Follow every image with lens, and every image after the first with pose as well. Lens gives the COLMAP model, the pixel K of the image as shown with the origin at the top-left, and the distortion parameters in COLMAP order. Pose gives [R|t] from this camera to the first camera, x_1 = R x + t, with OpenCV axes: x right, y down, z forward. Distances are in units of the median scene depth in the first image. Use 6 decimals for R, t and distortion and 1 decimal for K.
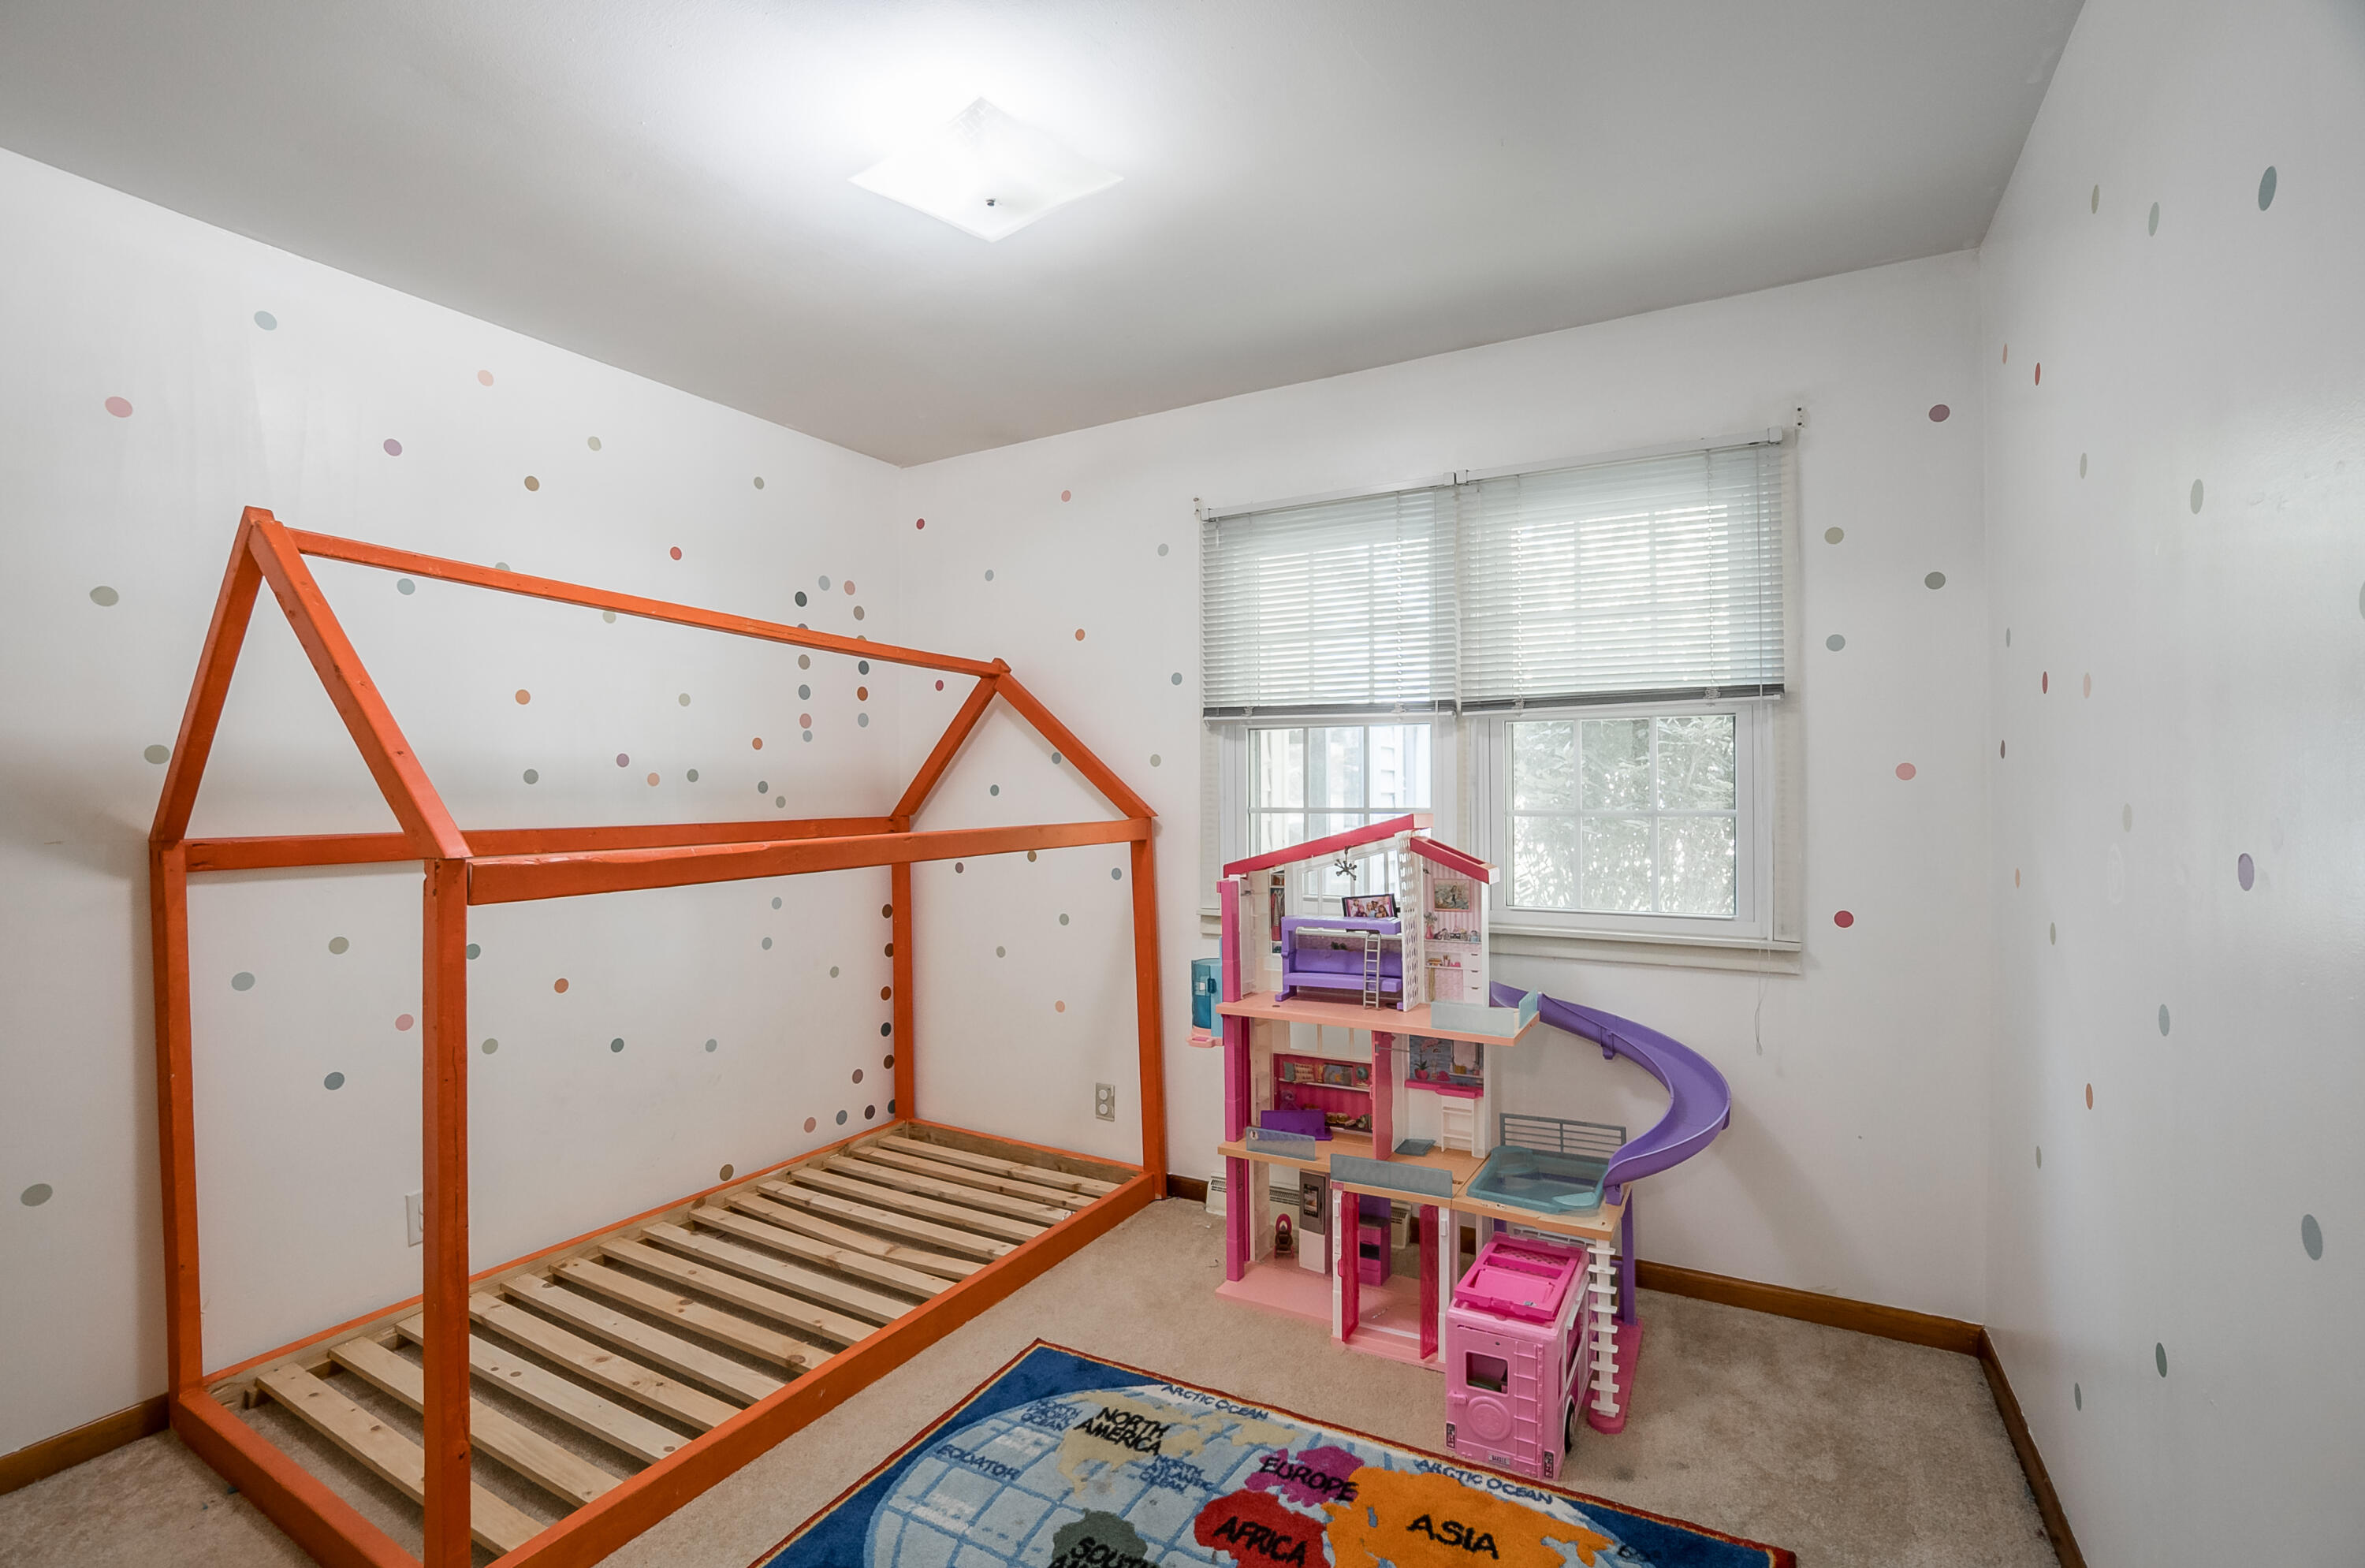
lens RADIAL K [[1057.1, 0, 1175.2], [0, 1057.1, 776.1], [0, 0, 1]] dist [-0.049345, 0.005811]
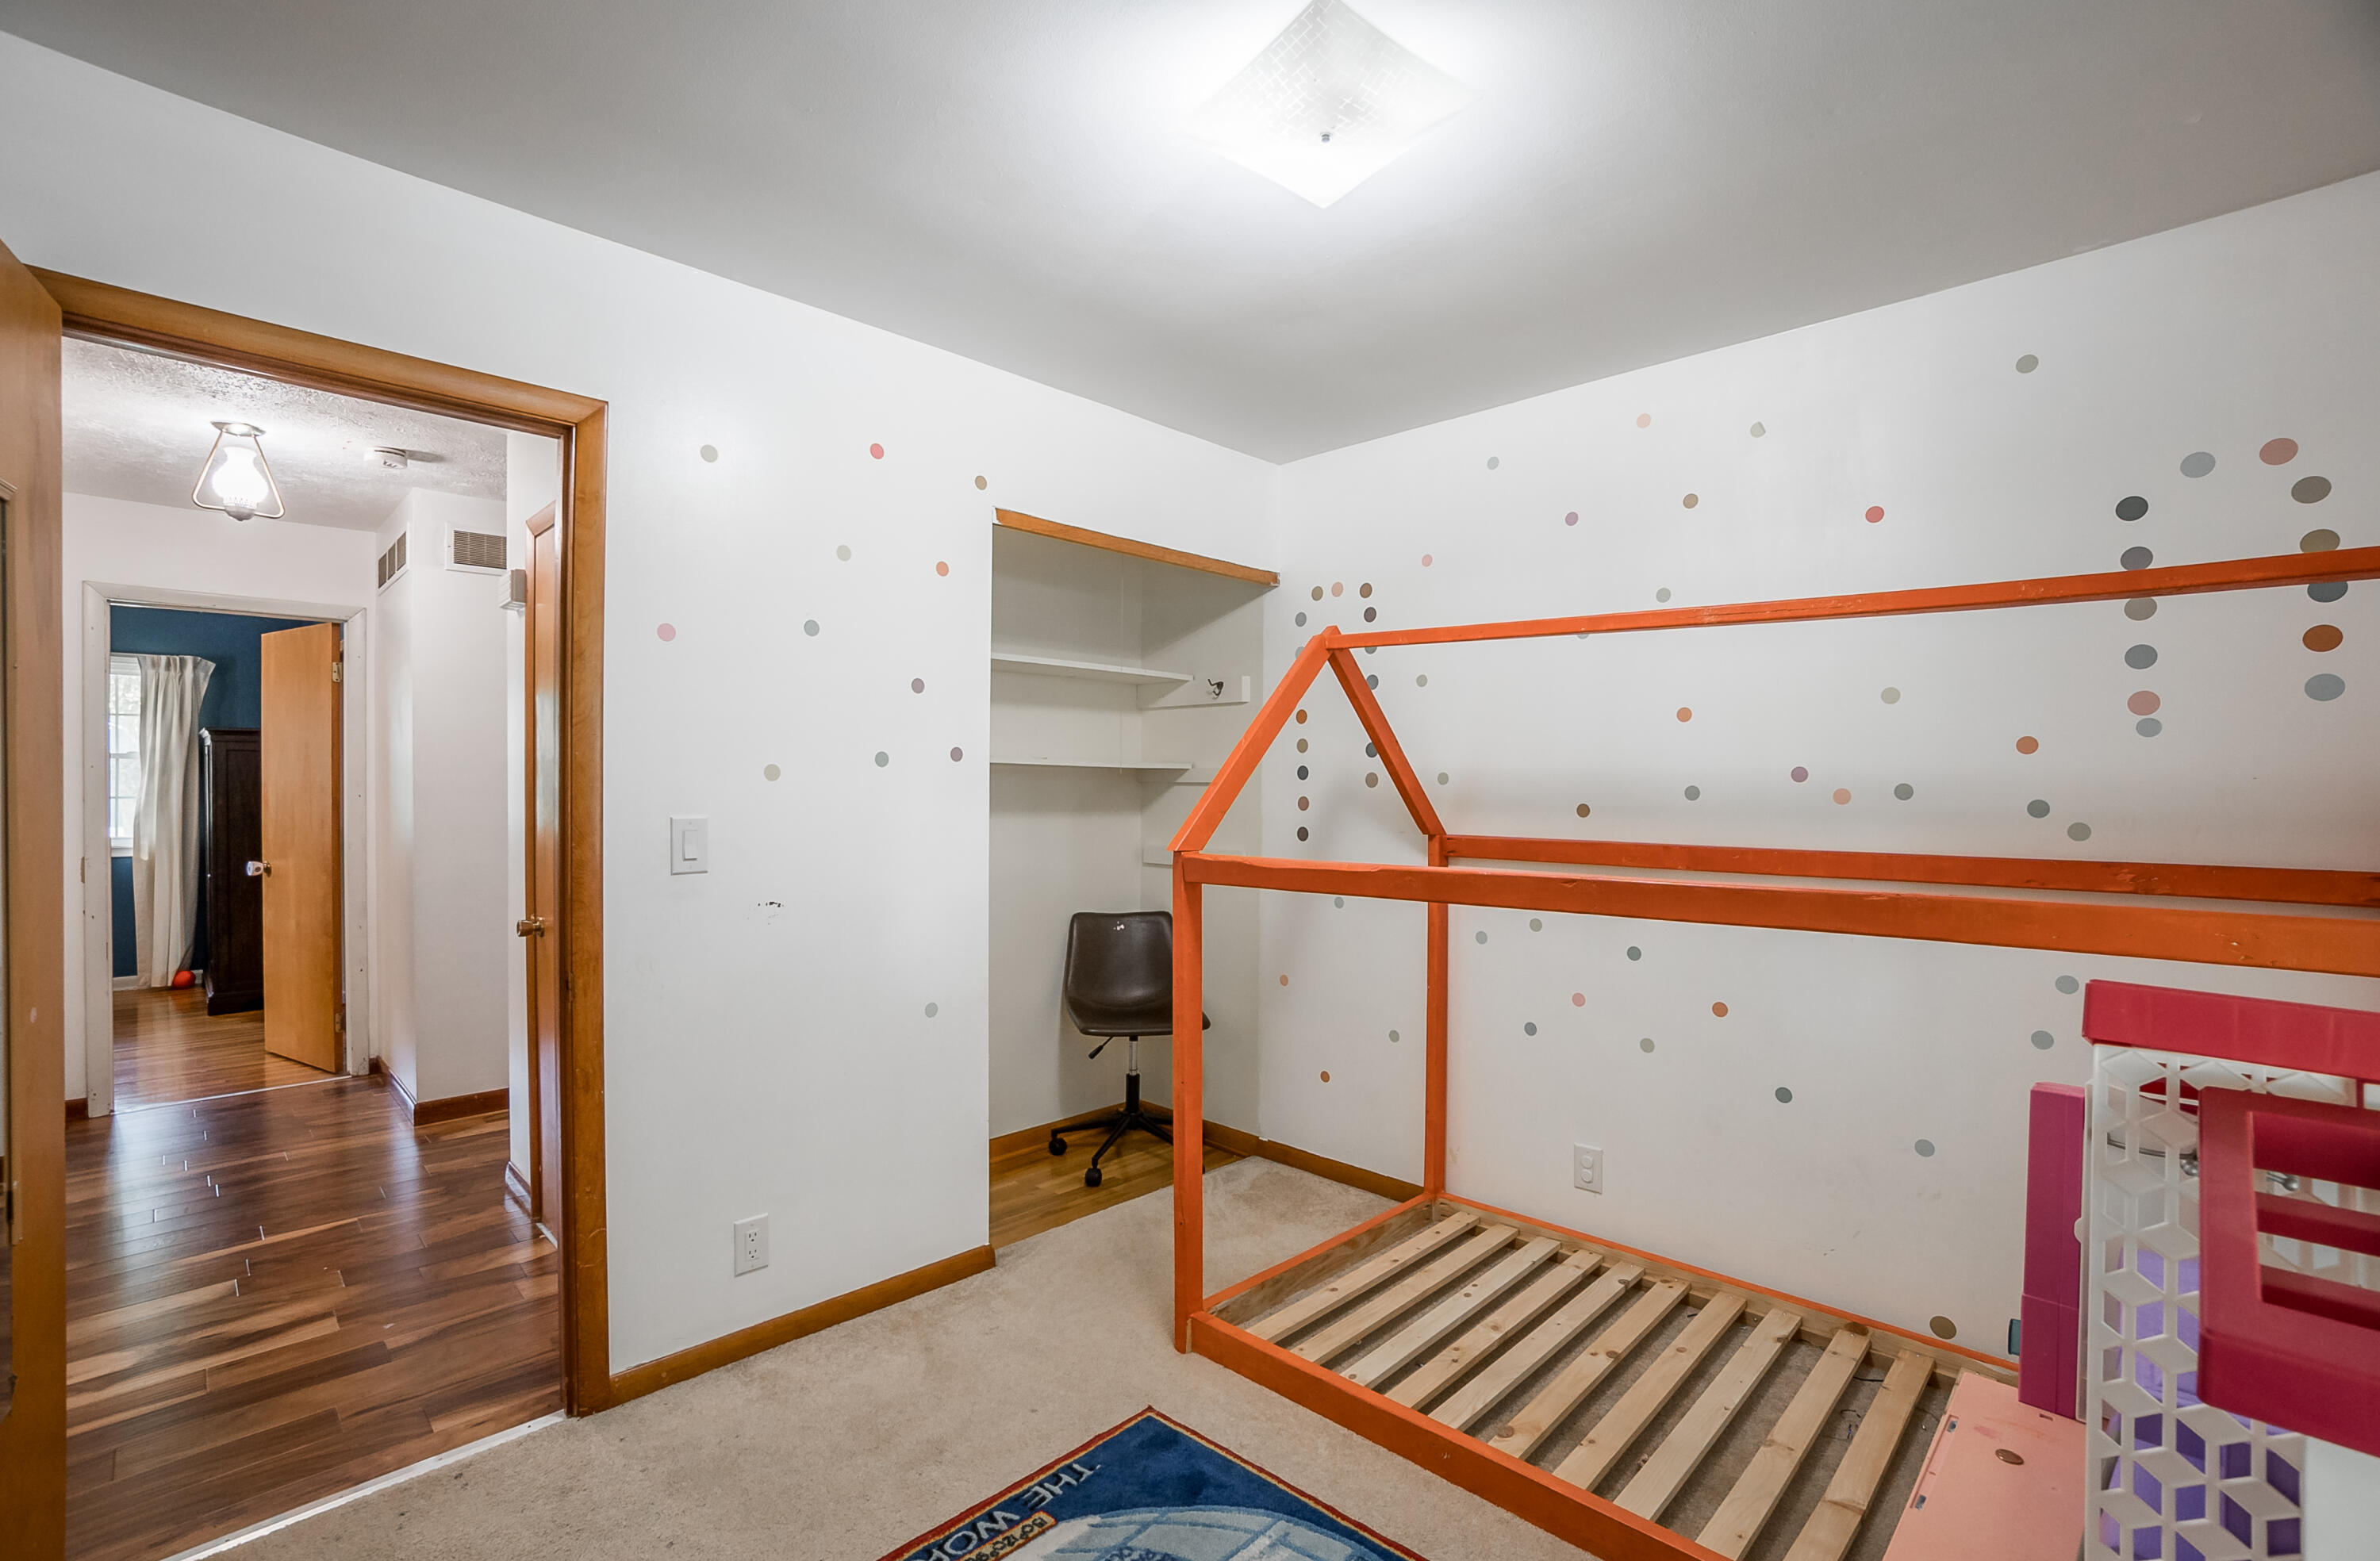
lens RADIAL K [[1063.7, 0, 1189.2], [0, 1063.7, 786.0], [0, 0, 1]] dist [-0.049345, 0.005811]
pose [[-0.273677, 0.003277, -0.961816, 0.474380], [0.008507, 0.999963, 0.000986, -0.011243], [0.961784, -0.007912, -0.273695, 0.782374]]
